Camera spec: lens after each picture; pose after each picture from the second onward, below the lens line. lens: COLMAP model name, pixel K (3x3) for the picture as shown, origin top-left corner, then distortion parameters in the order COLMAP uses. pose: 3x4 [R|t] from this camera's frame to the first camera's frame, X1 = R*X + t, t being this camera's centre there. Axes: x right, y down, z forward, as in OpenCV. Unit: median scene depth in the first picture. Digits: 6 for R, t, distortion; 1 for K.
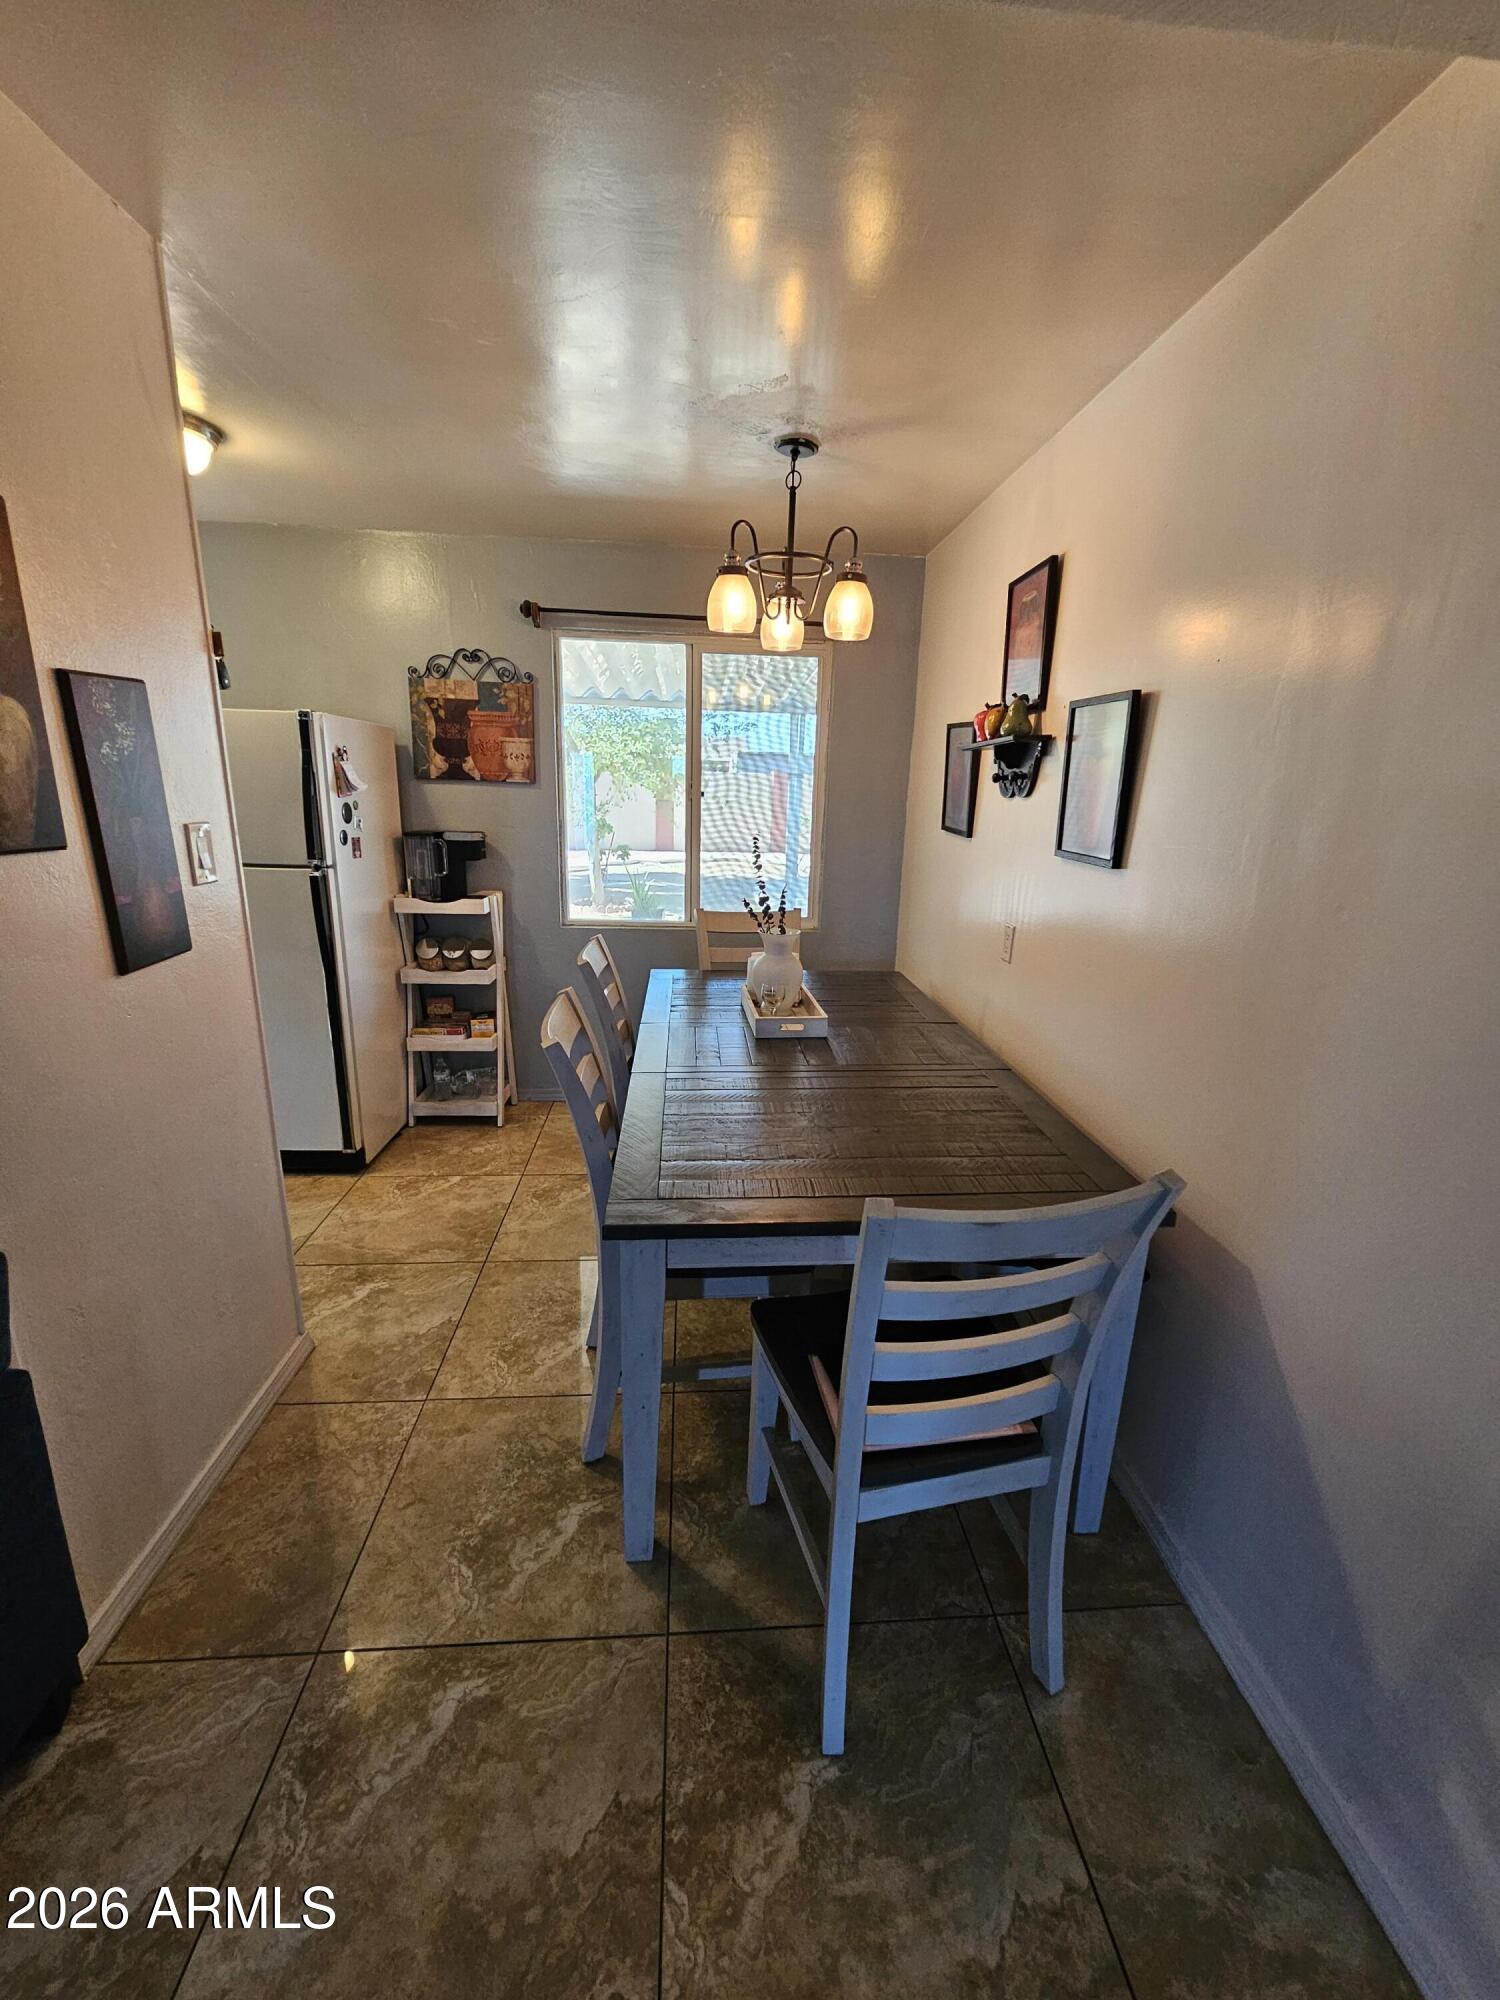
lens RADIAL K [[812.6, 0, 758.7], [0, 812.6, 993.2], [0, 0, 1]] dist [-0.001521, 0.000348]
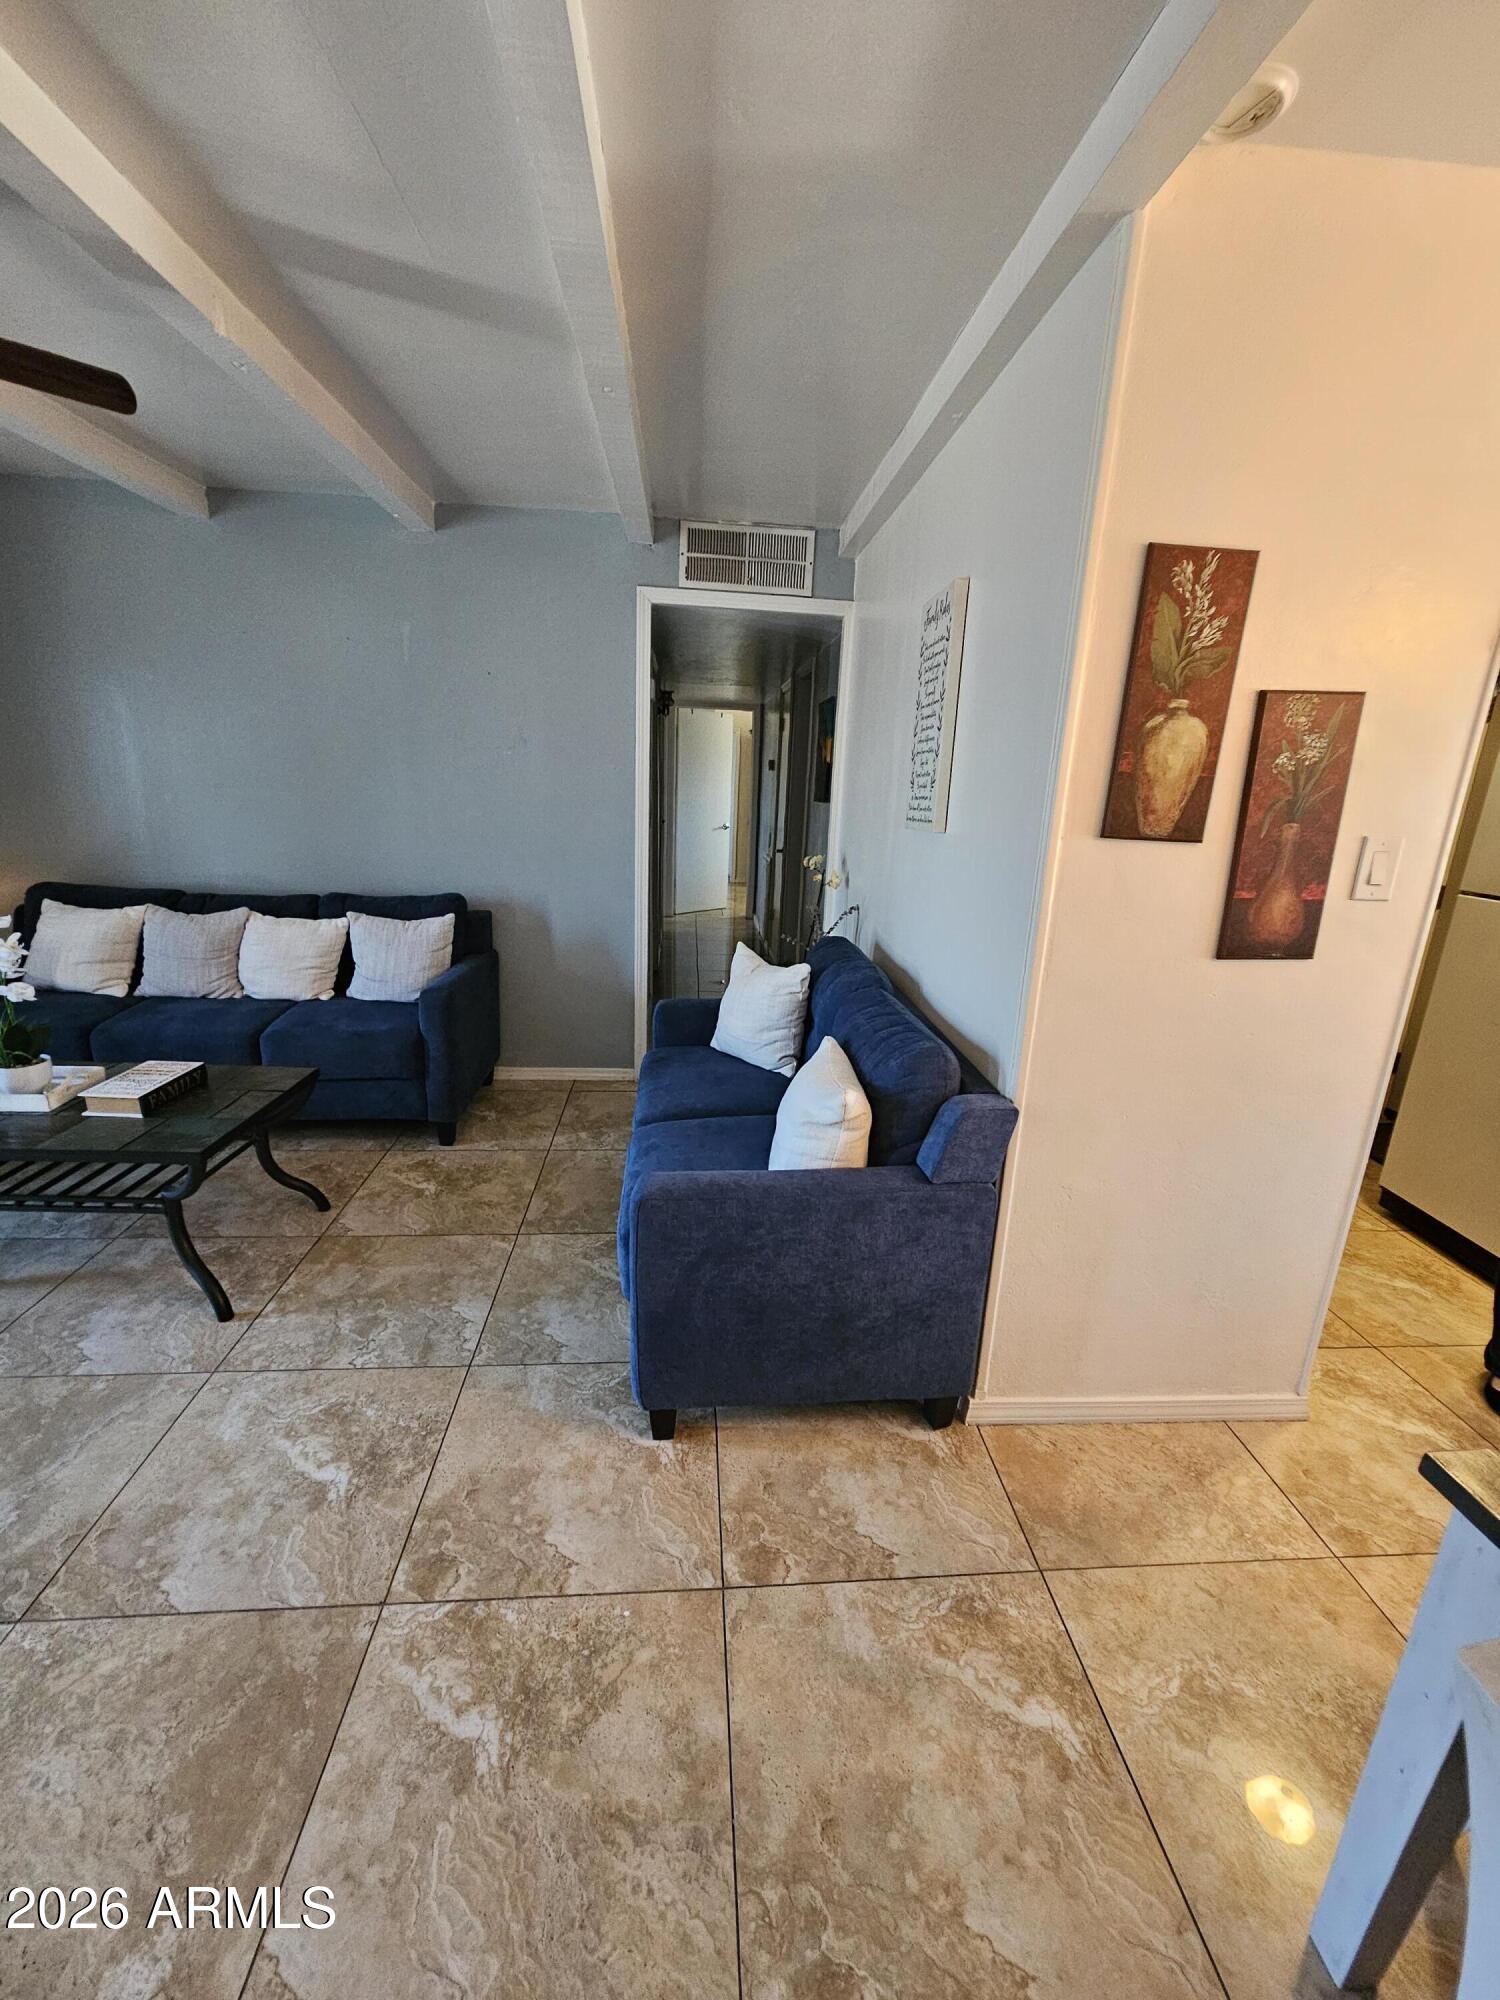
lens RADIAL K [[812.6, 0, 754.8], [0, 812.6, 1005.2], [0, 0, 1]] dist [-0.001521, 0.000348]
pose [[0.002219, 0.242756, -0.970085, 0.364991], [-0.281446, 0.931025, 0.232338, -0.052181], [0.959574, 0.272511, 0.070389, 0.367518]]
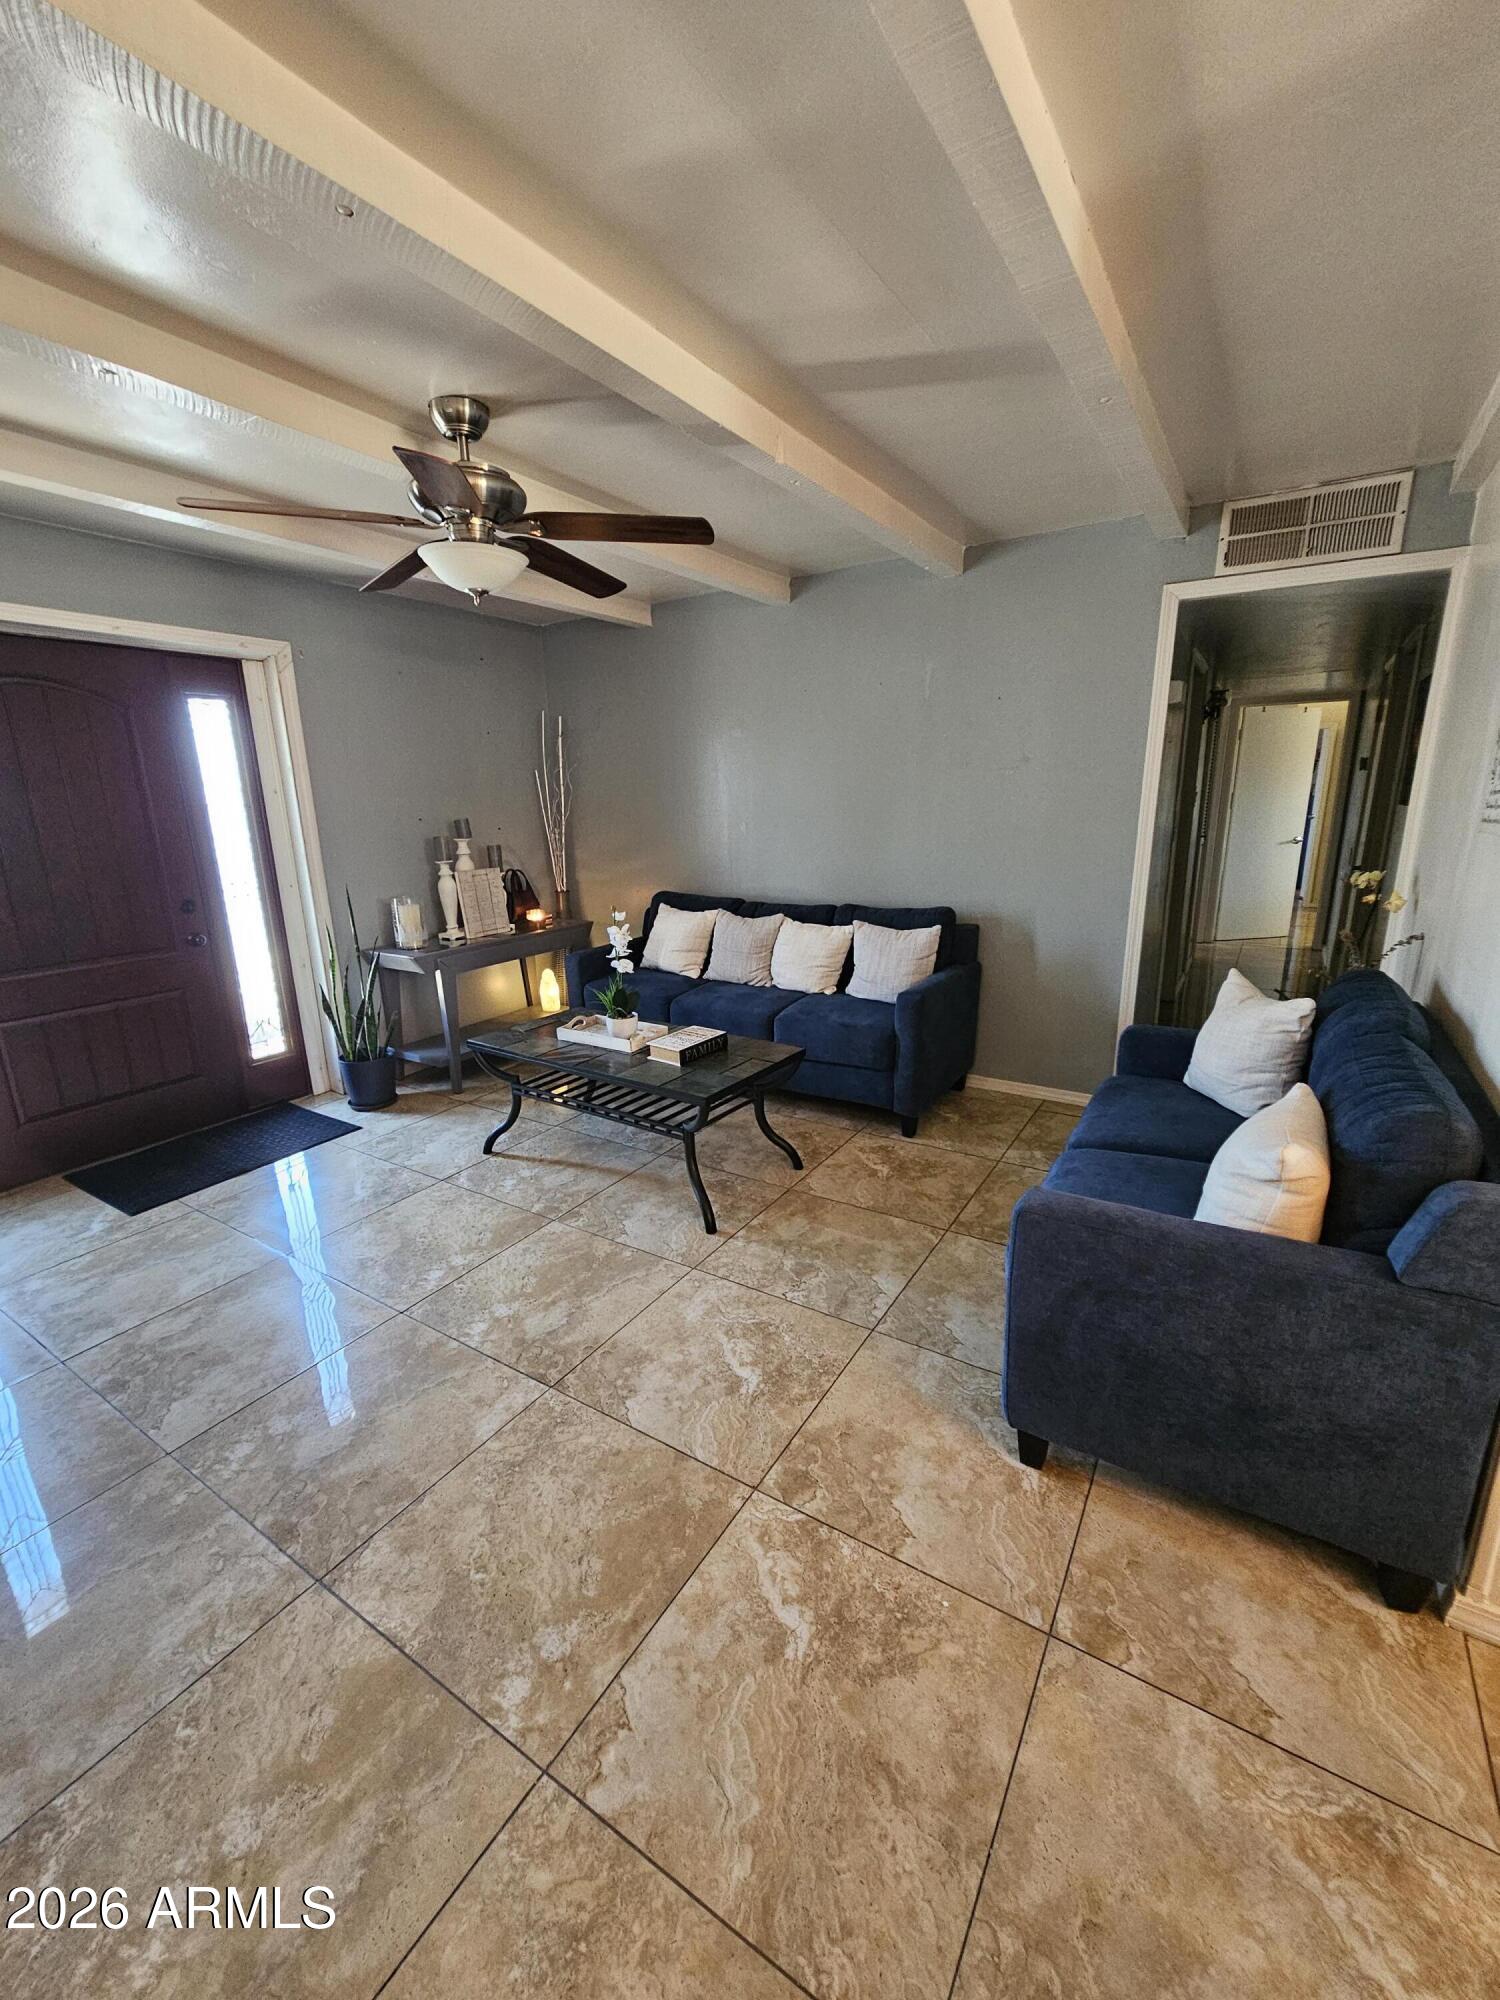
lens RADIAL K [[812.6, 0, 760.9], [0, 812.6, 1003.2], [0, 0, 1]] dist [-0.001521, 0.000348]
pose [[-0.592442, 0.185464, -0.783974, 0.375422], [-0.192160, 0.912519, 0.361087, -0.095069], [0.782360, 0.364572, -0.504976, 0.566922]]
